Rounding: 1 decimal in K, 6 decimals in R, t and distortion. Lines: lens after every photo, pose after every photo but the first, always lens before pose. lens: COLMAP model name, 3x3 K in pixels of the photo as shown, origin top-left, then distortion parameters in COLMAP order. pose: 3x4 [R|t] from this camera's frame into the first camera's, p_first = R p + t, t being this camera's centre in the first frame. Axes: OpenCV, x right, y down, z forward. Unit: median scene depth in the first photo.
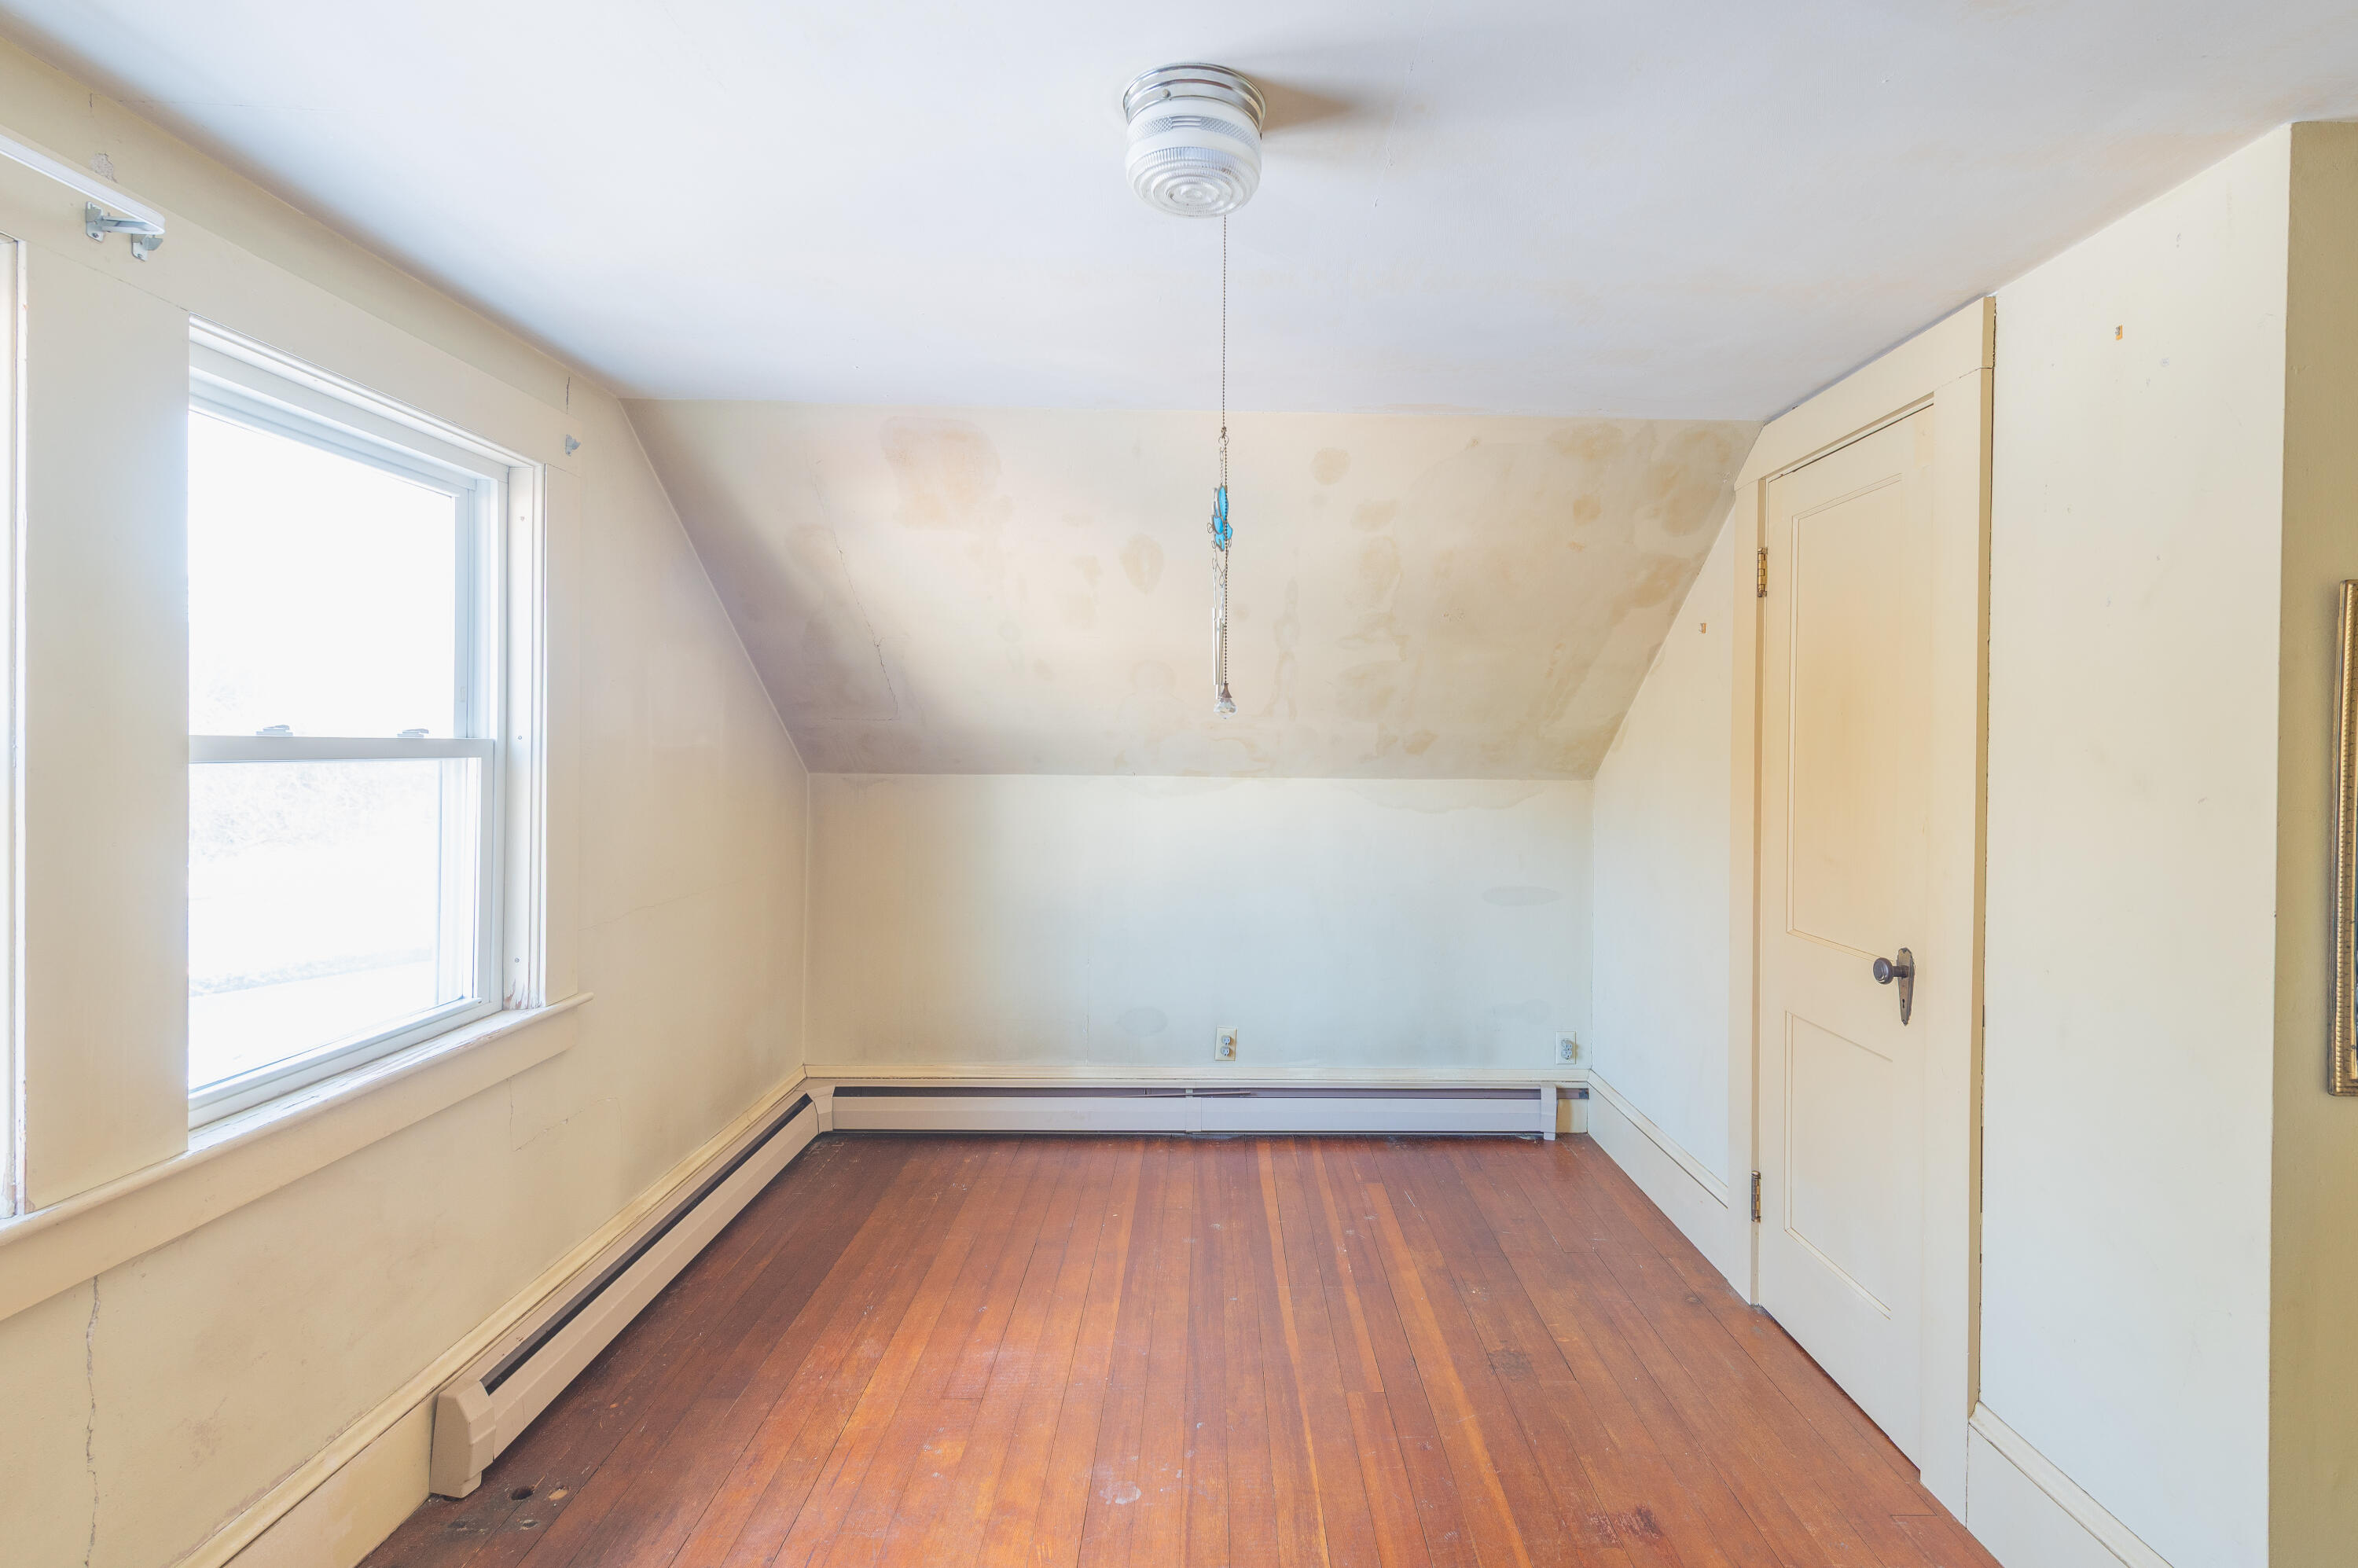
lens RADIAL K [[1070.6, 0, 1196.0], [0, 1070.6, 766.5], [0, 0, 1]] dist [0.001102, -0.000177]
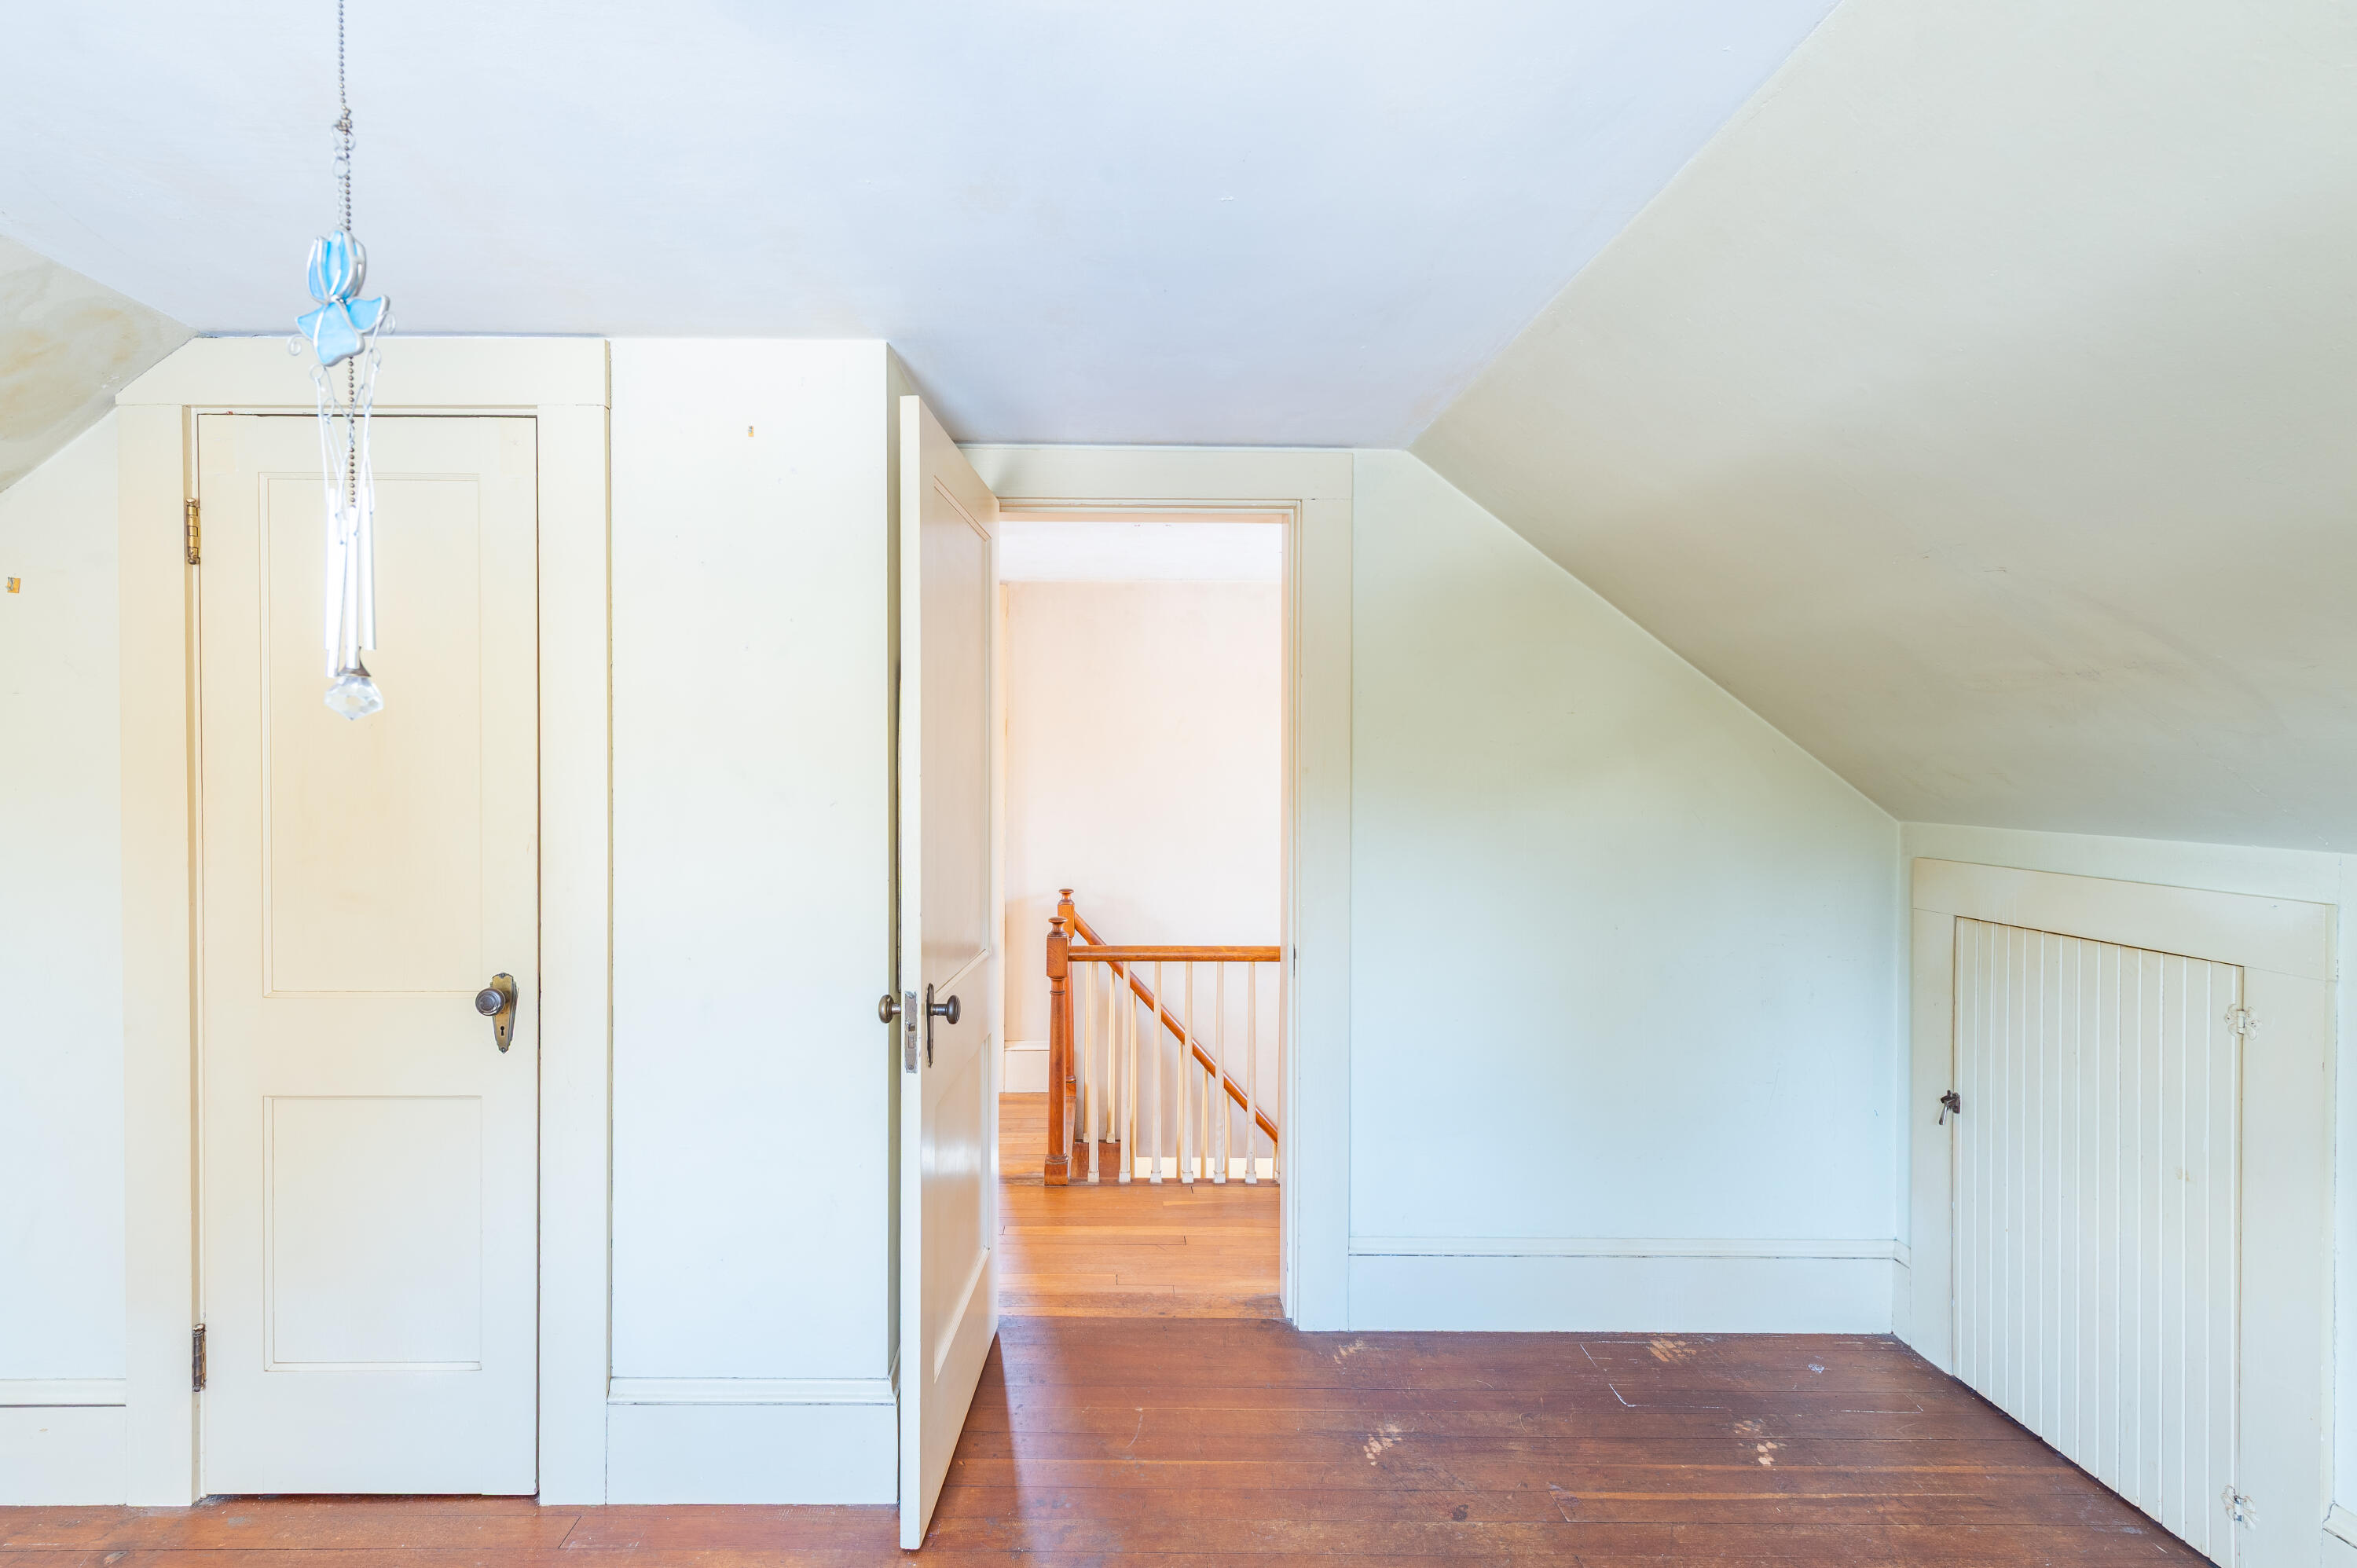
lens RADIAL K [[1121.7, 0, 1089.4], [0, 1121.7, 782.1], [0, 0, 1]] dist [0.001869, -0.000262]
pose [[-0.013484, -0.020998, 0.999689, -0.504496], [0.015917, 0.999648, 0.021212, -0.020939], [-0.999782, 0.016198, -0.013145, 0.704335]]
